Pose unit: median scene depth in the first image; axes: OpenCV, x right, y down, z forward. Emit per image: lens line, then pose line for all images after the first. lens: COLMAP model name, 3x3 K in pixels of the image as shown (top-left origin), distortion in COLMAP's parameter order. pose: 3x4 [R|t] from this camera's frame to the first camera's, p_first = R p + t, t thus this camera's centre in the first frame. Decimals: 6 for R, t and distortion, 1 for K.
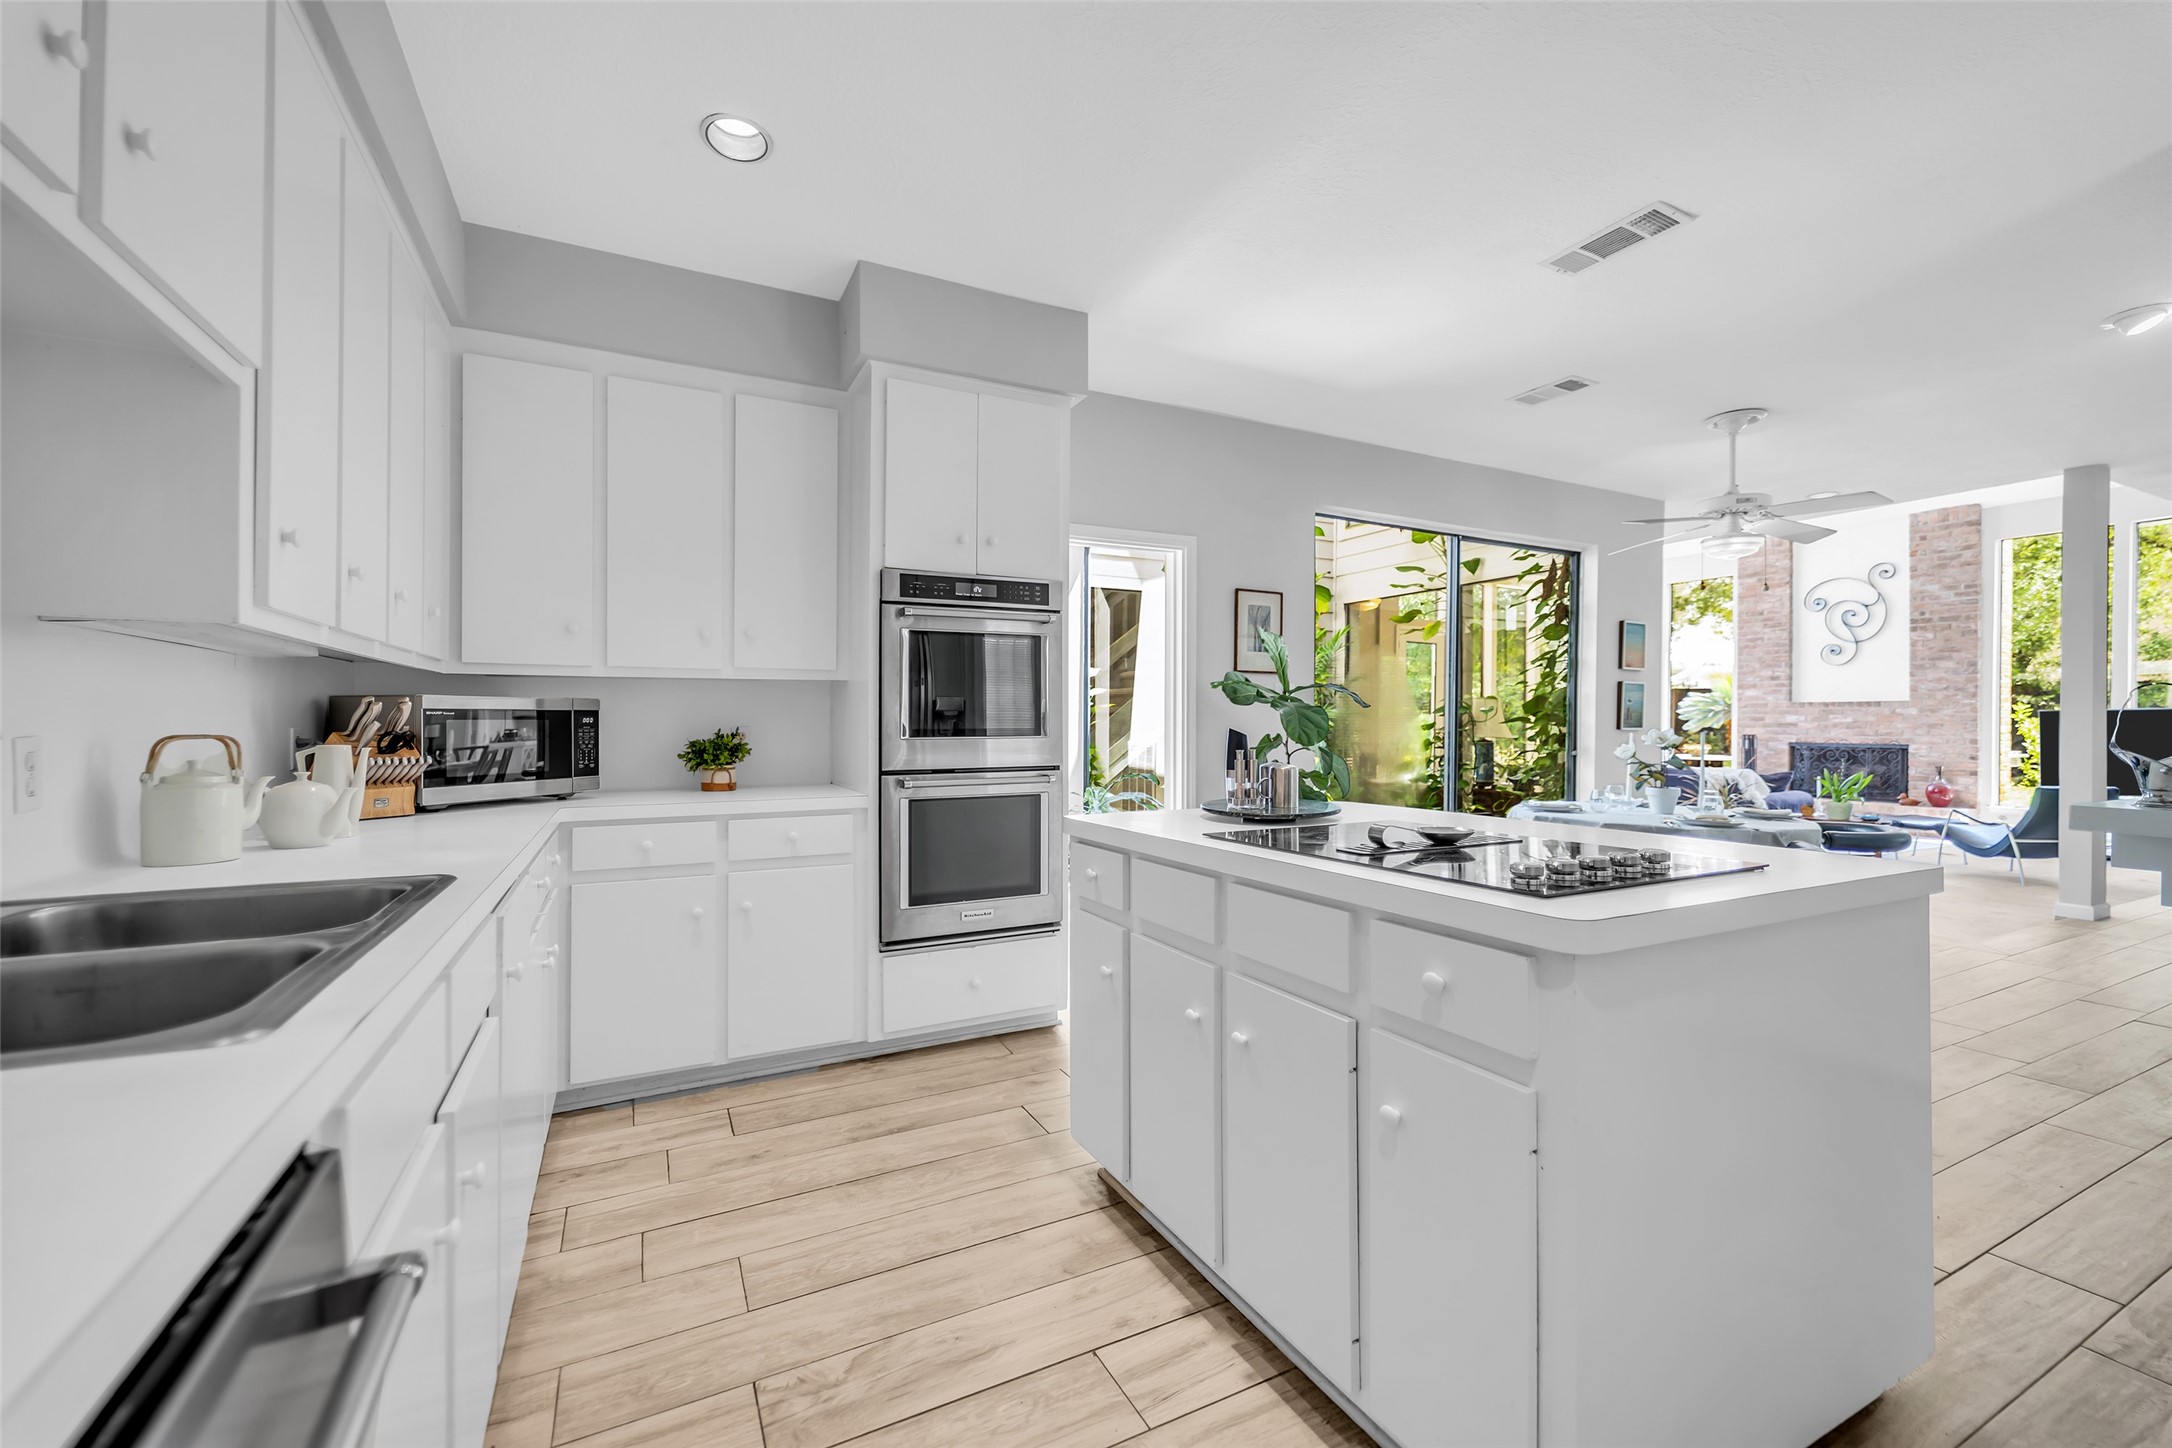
lens RADIAL K [[872.1, 0, 1072.6], [0, 872.1, 721.9], [0, 0, 1]] dist [-0.000637, -0.000417]
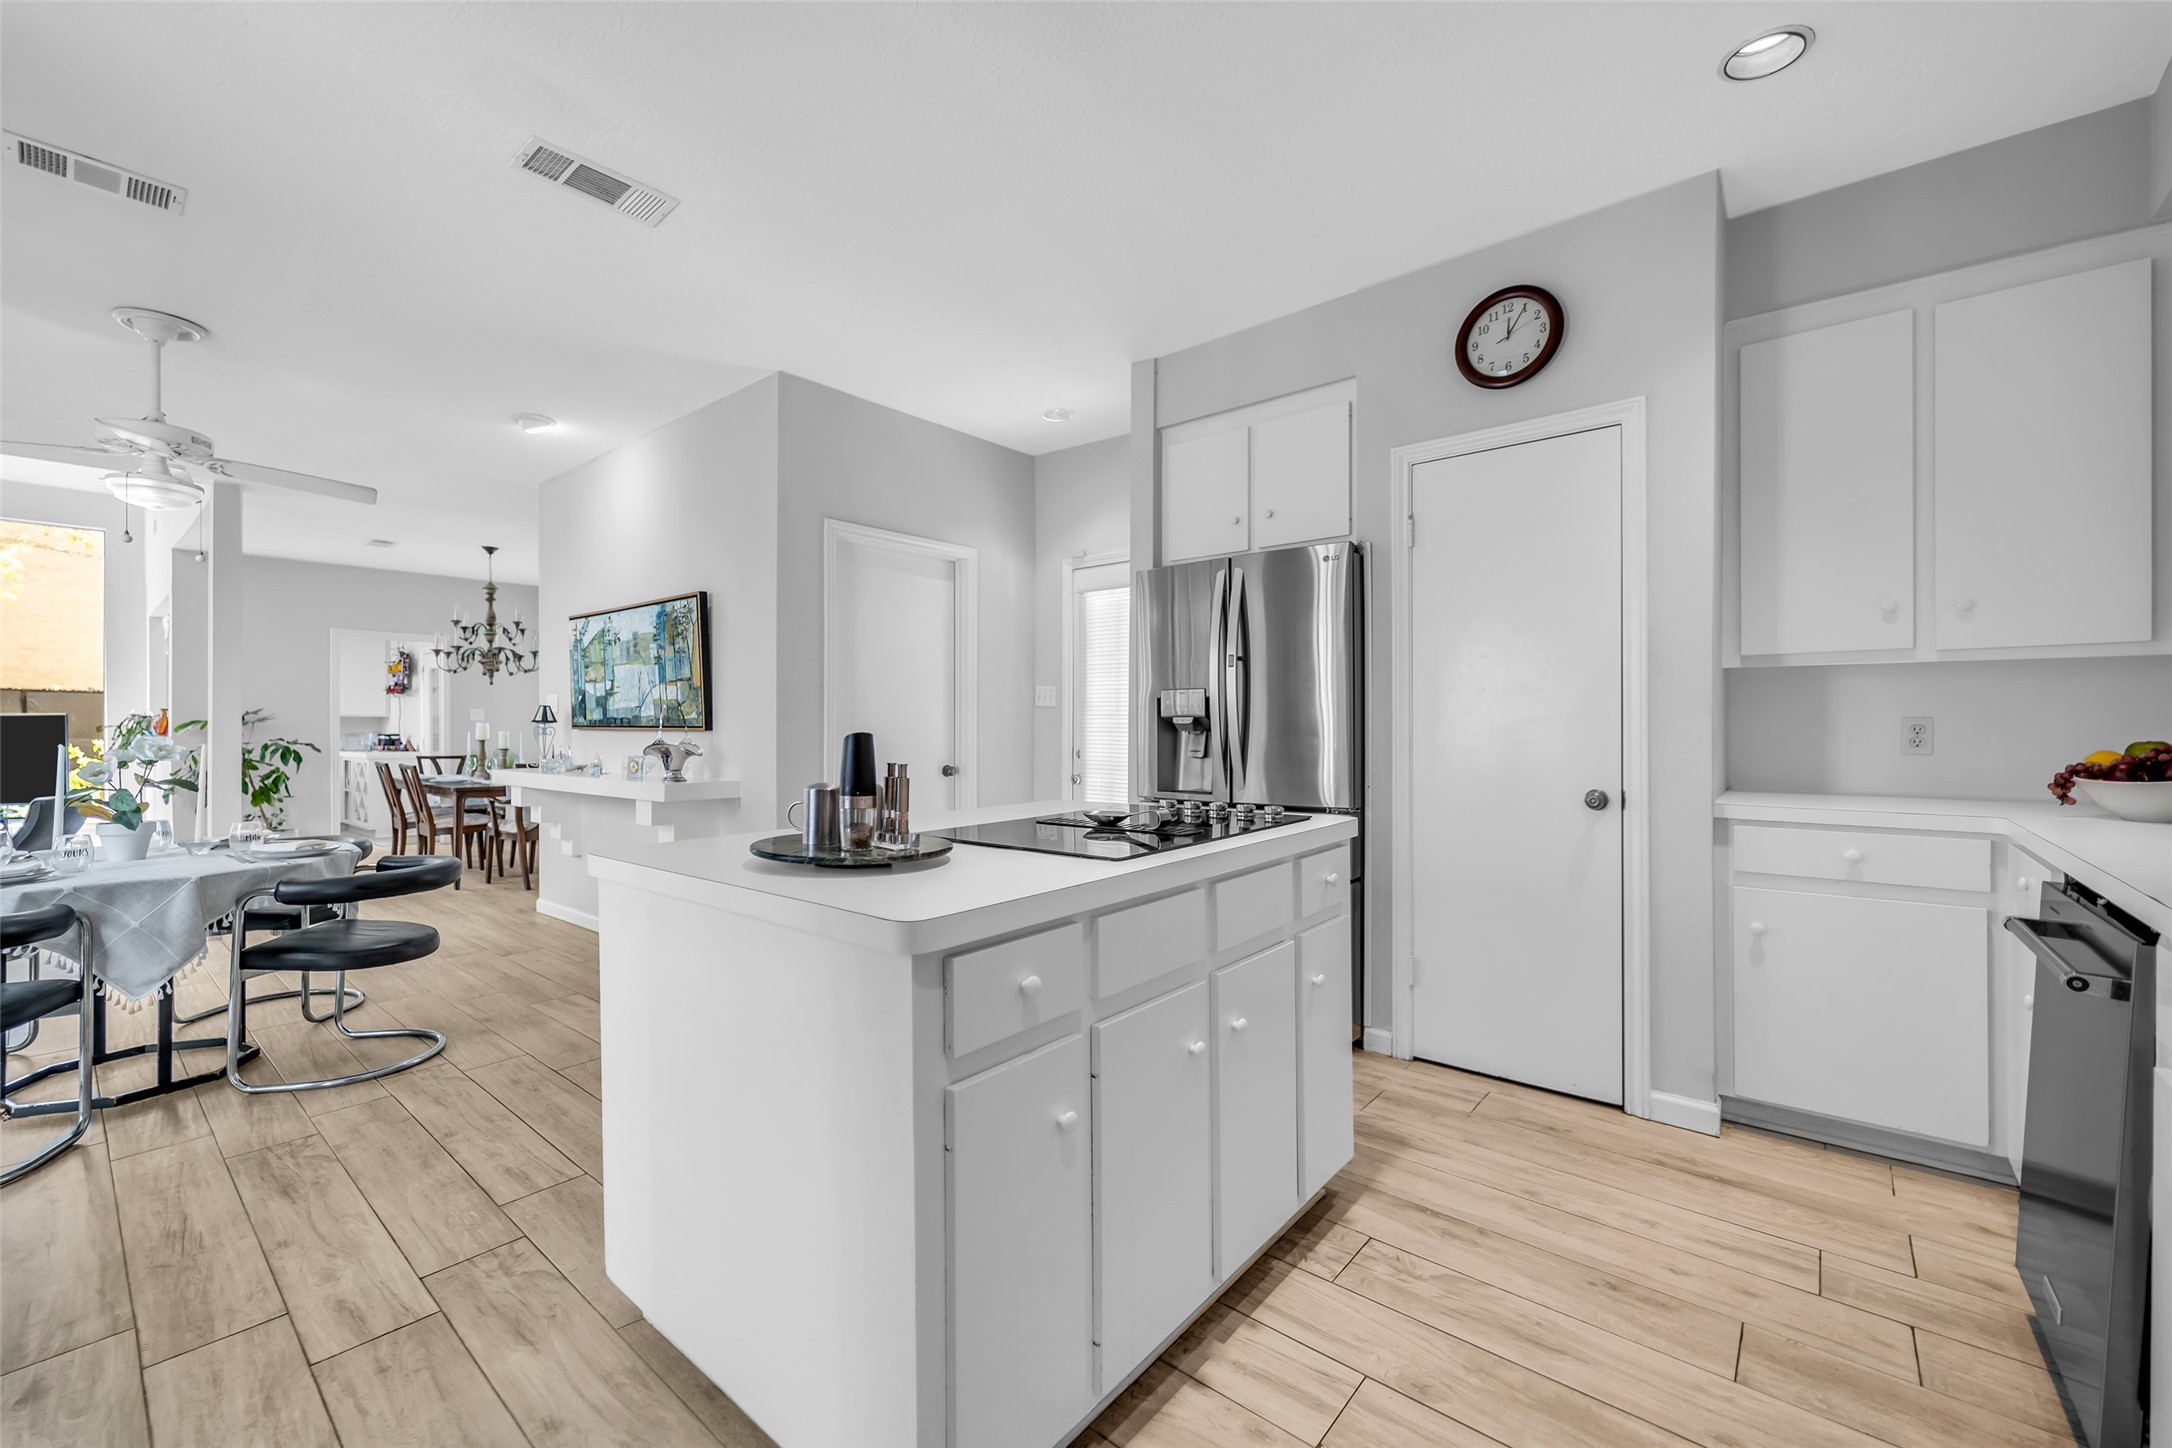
lens RADIAL K [[877.8, 0, 1066.6], [0, 877.8, 727.1], [0, 0, 1]] dist [-0.002315, -0.000245]
pose [[-0.390023, -0.001442, 0.920804, -0.108758], [0.004601, 0.999983, 0.003515, 0.000417], [-0.920794, 0.005608, -0.390010, 0.250636]]
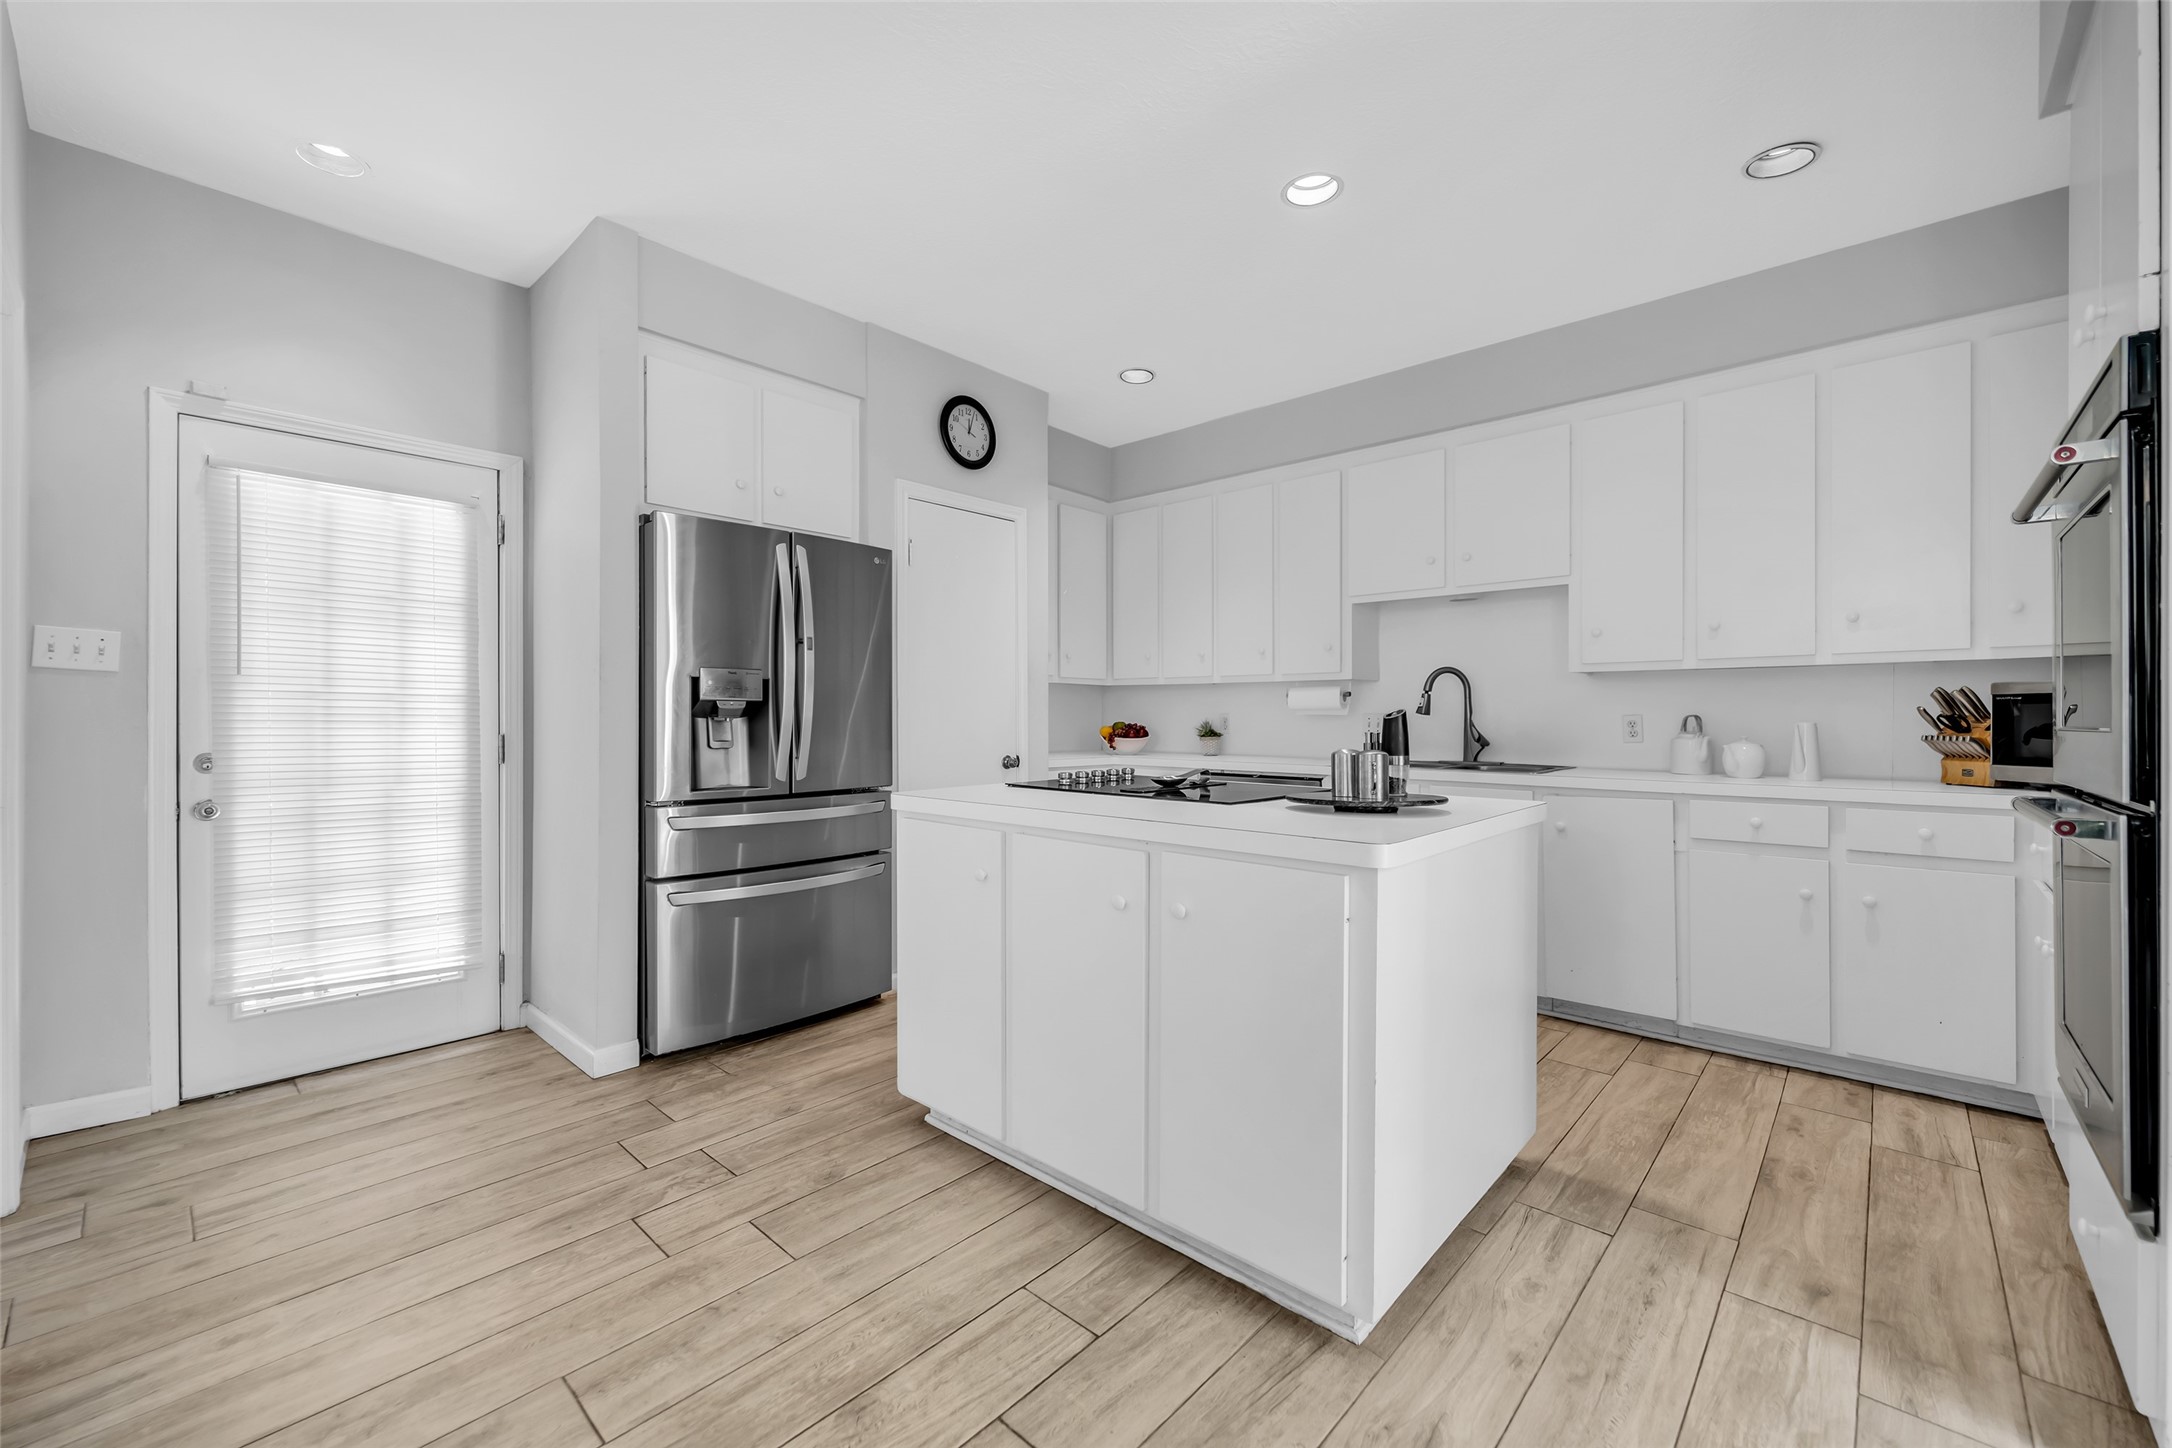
lens RADIAL K [[881.3, 0, 1086.7], [0, 881.3, 717.6], [0, 0, 1]] dist [0.000520, 0.000110]
pose [[-0.932419, -0.000781, -0.361379, 0.182440], [0.001023, 0.999988, -0.004799, 0.004991], [0.361378, -0.004844, -0.932407, 0.389572]]
